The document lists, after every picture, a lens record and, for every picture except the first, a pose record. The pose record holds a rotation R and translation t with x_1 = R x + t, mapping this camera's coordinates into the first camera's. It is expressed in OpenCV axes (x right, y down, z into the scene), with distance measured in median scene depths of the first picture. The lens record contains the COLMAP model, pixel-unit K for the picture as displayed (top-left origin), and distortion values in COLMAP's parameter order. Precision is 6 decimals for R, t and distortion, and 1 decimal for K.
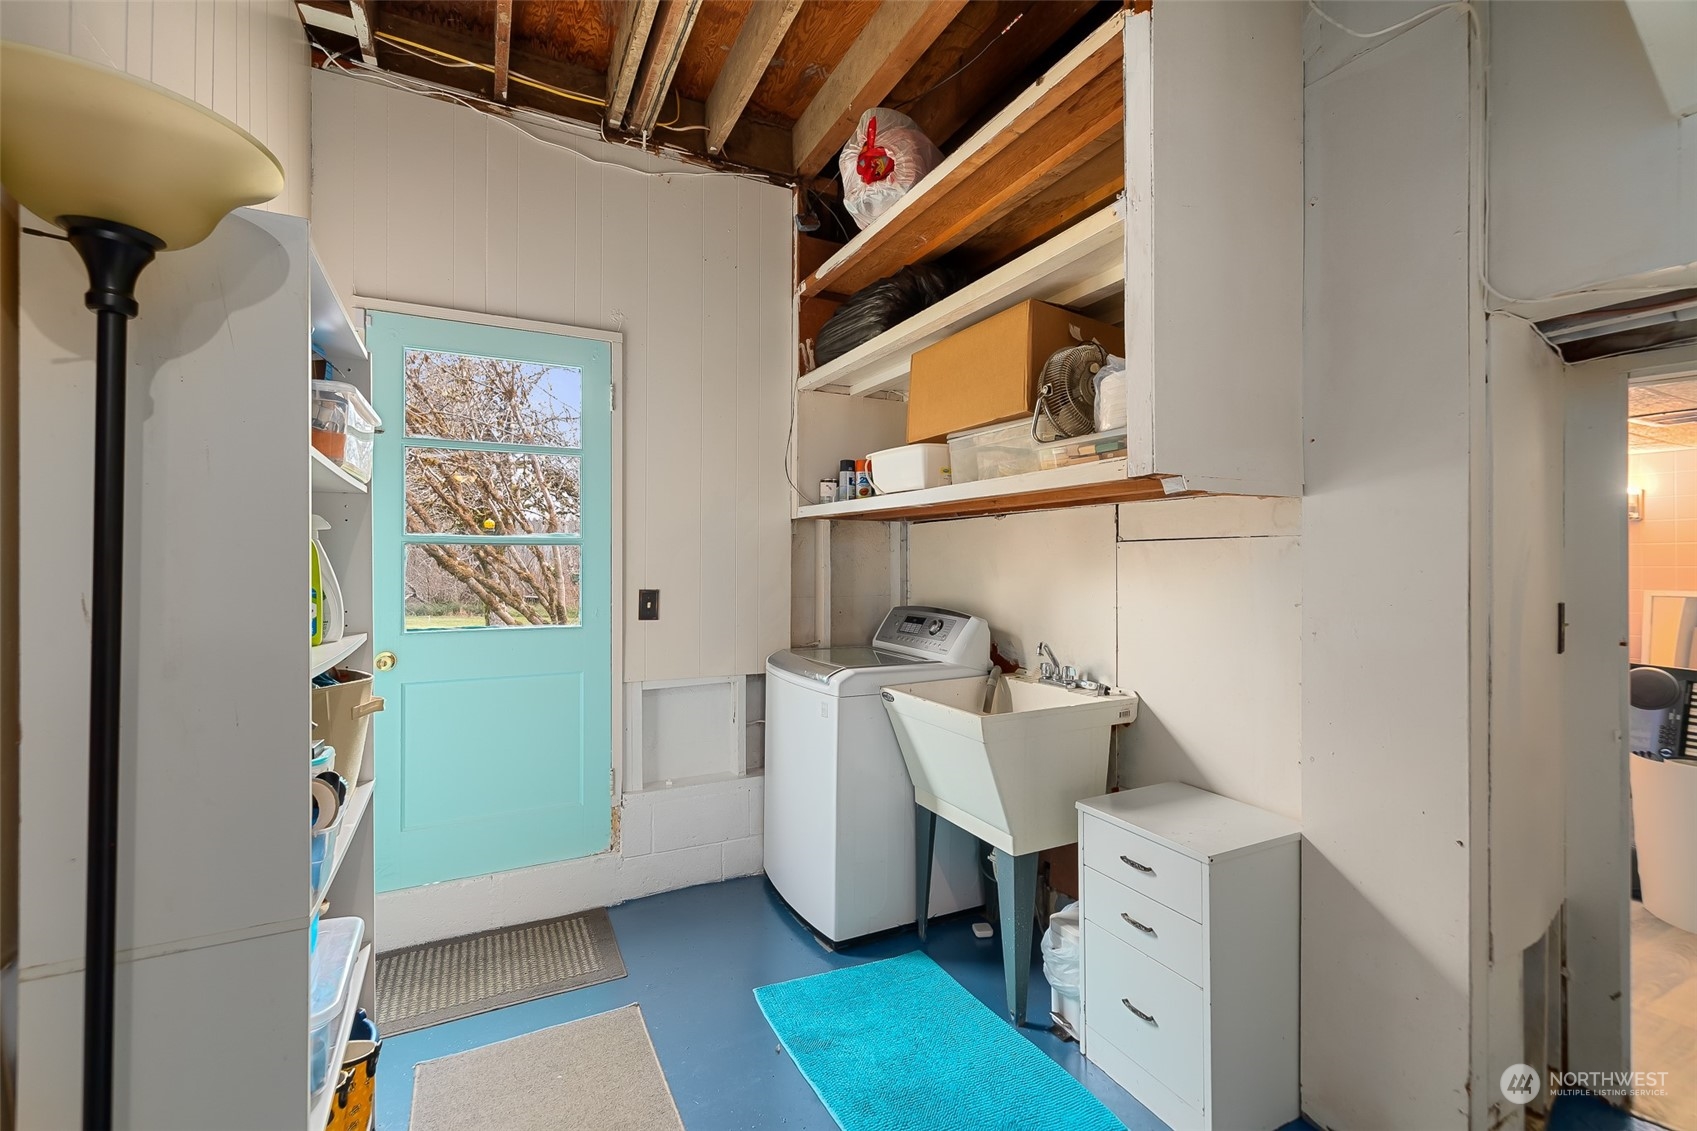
lens RADIAL K [[728.7, 0, 842.4], [0, 728.7, 565.0], [0, 0, 1]] dist [0.004140, 0.000416]
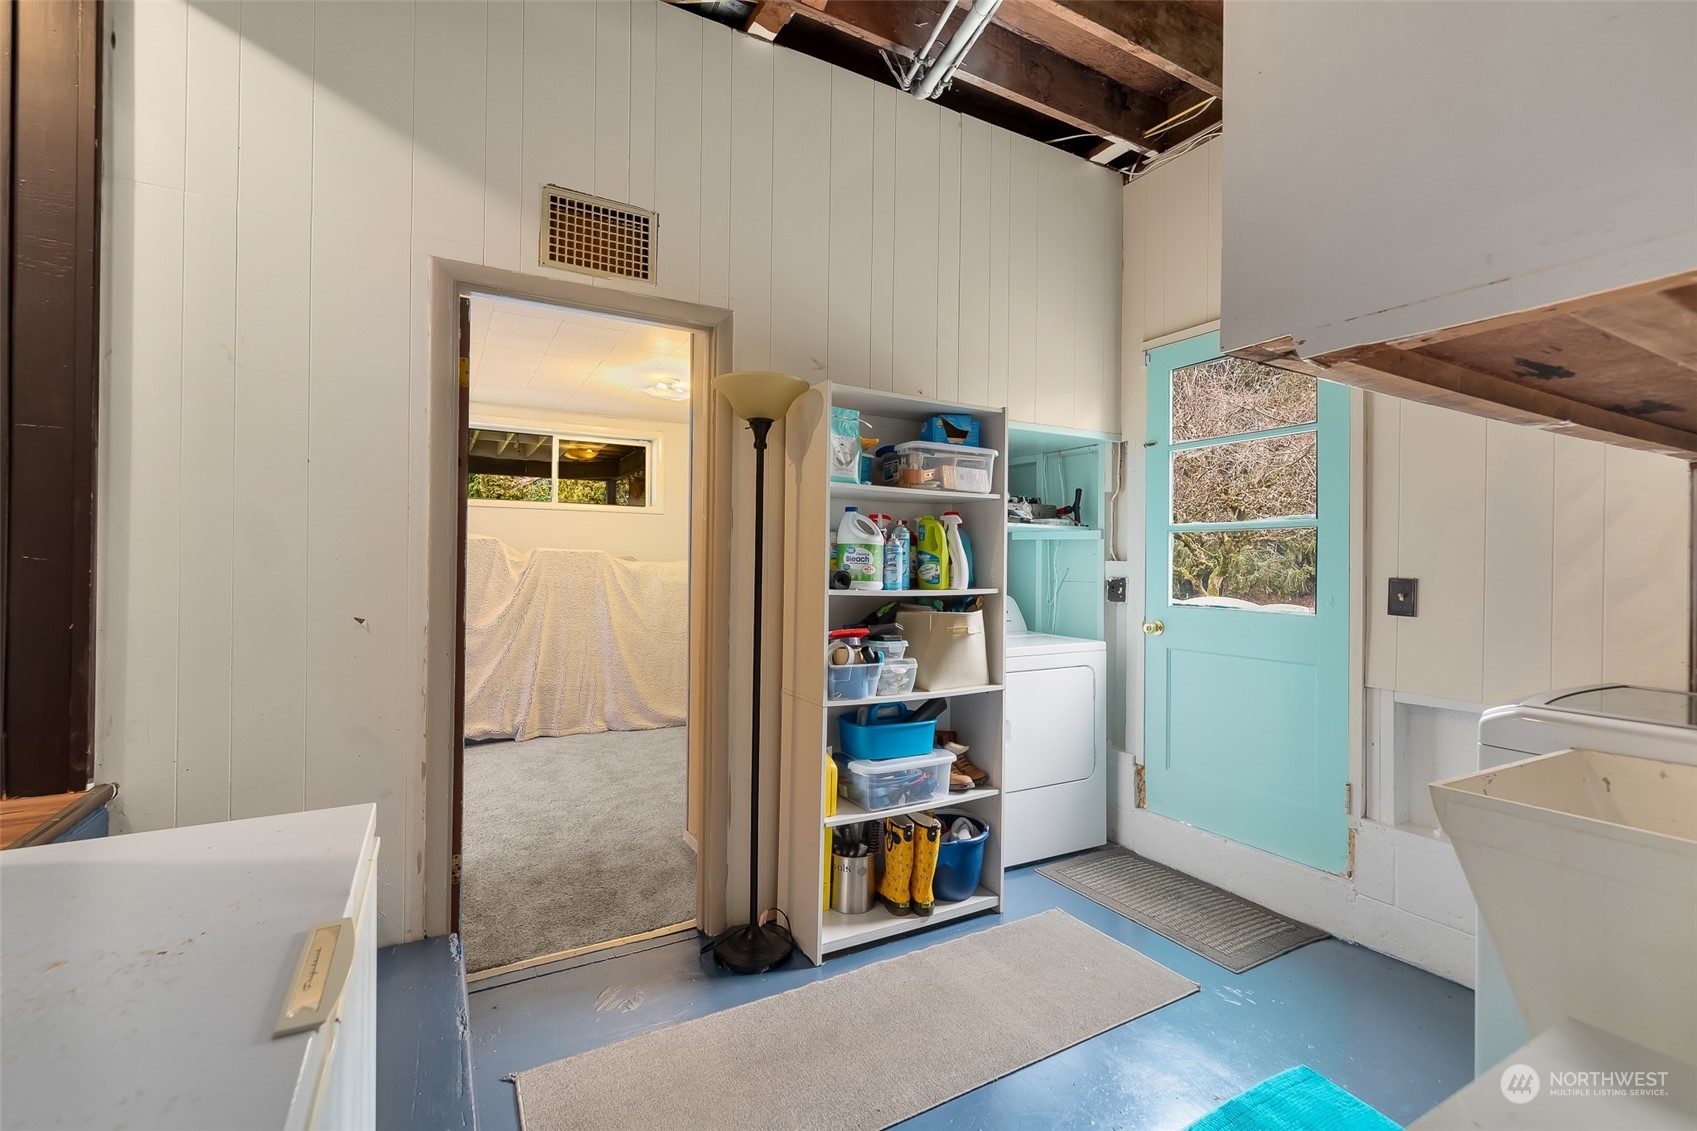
lens RADIAL K [[728.7, 0, 839.9], [0, 728.7, 559.8], [0, 0, 1]] dist [0.004140, 0.000416]
pose [[0.043668, -0.002697, -0.999042, 0.571917], [-0.008995, 0.999955, -0.003092, 0.024283], [0.999006, 0.009121, 0.043642, 0.389990]]
